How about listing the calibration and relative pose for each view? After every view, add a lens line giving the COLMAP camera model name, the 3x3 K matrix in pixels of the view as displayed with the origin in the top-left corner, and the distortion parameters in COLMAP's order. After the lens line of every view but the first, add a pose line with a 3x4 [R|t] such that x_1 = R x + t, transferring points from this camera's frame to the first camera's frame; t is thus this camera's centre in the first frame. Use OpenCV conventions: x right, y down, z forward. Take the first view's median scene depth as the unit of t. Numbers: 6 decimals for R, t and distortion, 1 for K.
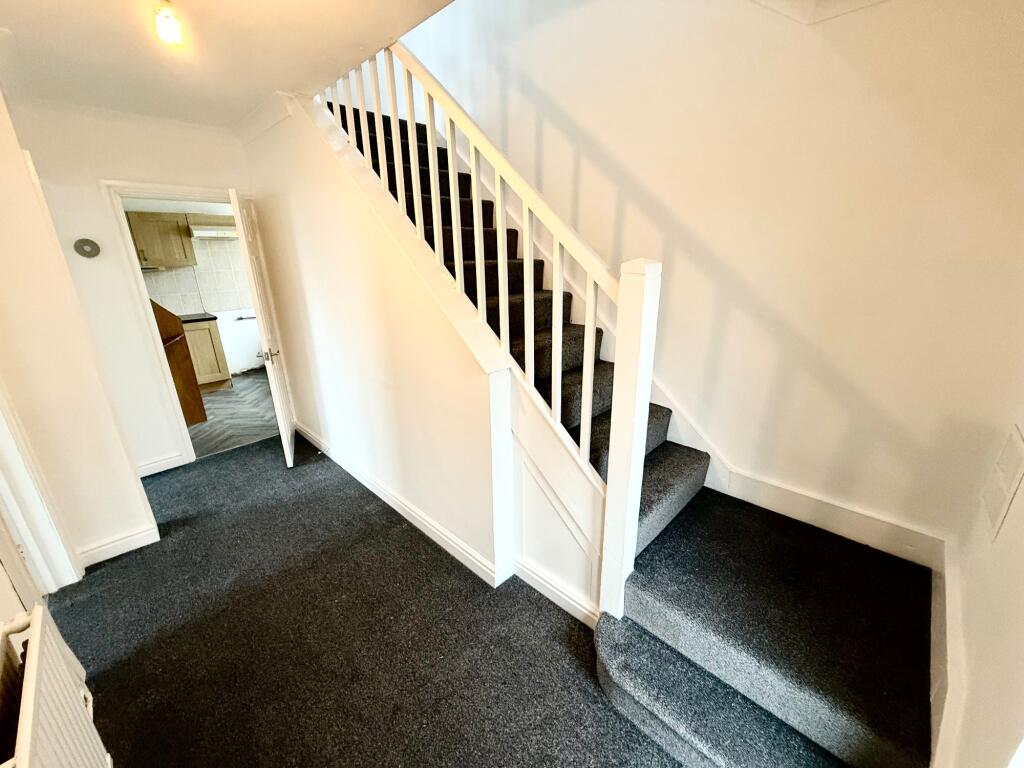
lens RADIAL K [[408.3, 0, 509.5], [0, 408.3, 380.7], [0, 0, 1]] dist [0.003911, 0.000330]
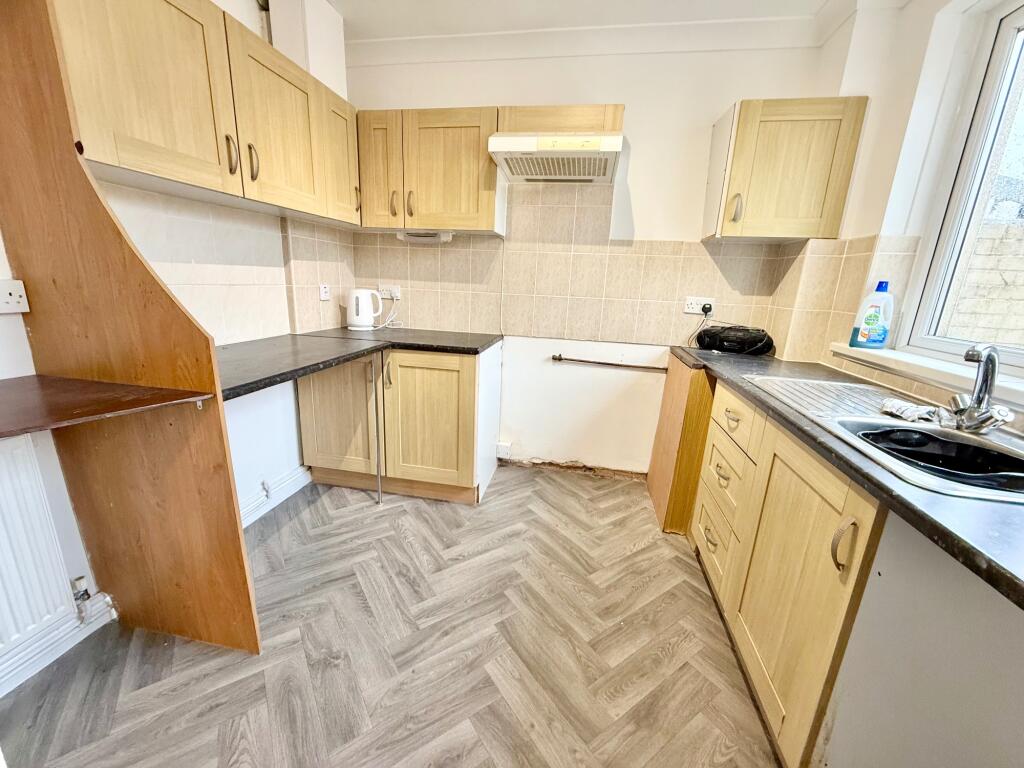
lens RADIAL K [[408.3, 0, 508.7], [0, 408.3, 383.4], [0, 0, 1]] dist [0.003911, 0.000330]
pose [[0.558836, 0.248273, -0.791242, -0.370236], [-0.307499, 0.948152, 0.080328, -0.169534], [0.770160, 0.198416, 0.606205, 0.798719]]
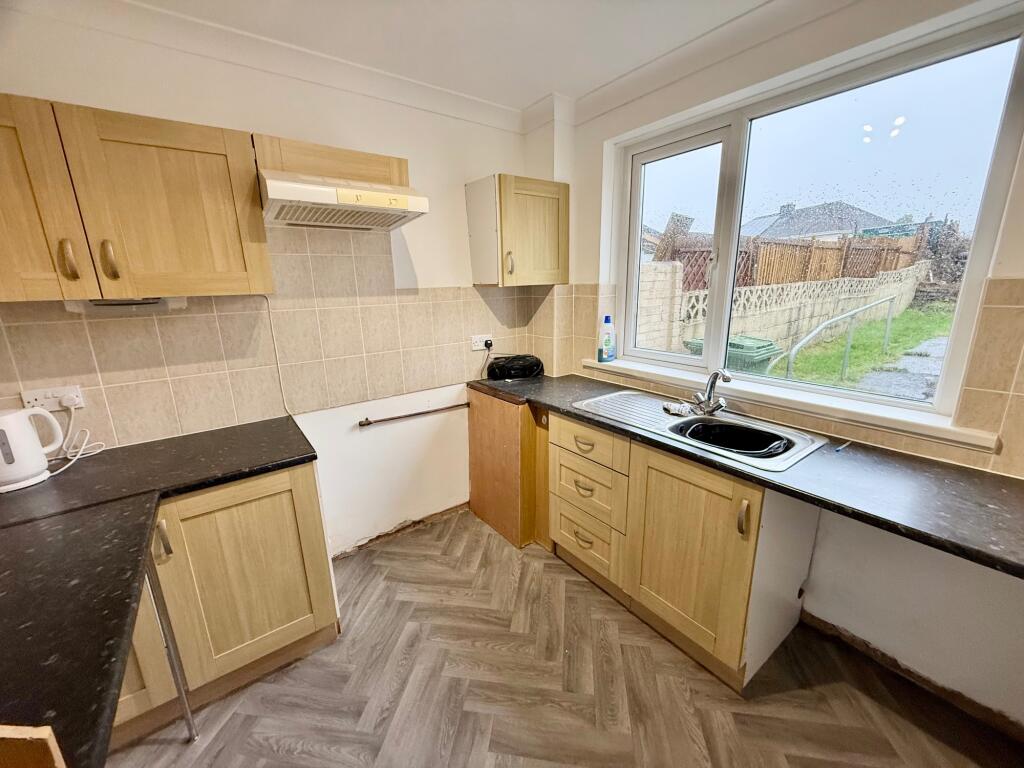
lens RADIAL K [[408.3, 0, 509.7], [0, 408.3, 384.3], [0, 0, 1]] dist [0.003911, 0.000330]
pose [[0.987624, 0.035512, -0.152765, -0.532354], [-0.045108, 0.997190, -0.059814, -0.201721], [0.150212, 0.065965, 0.986451, 0.723172]]
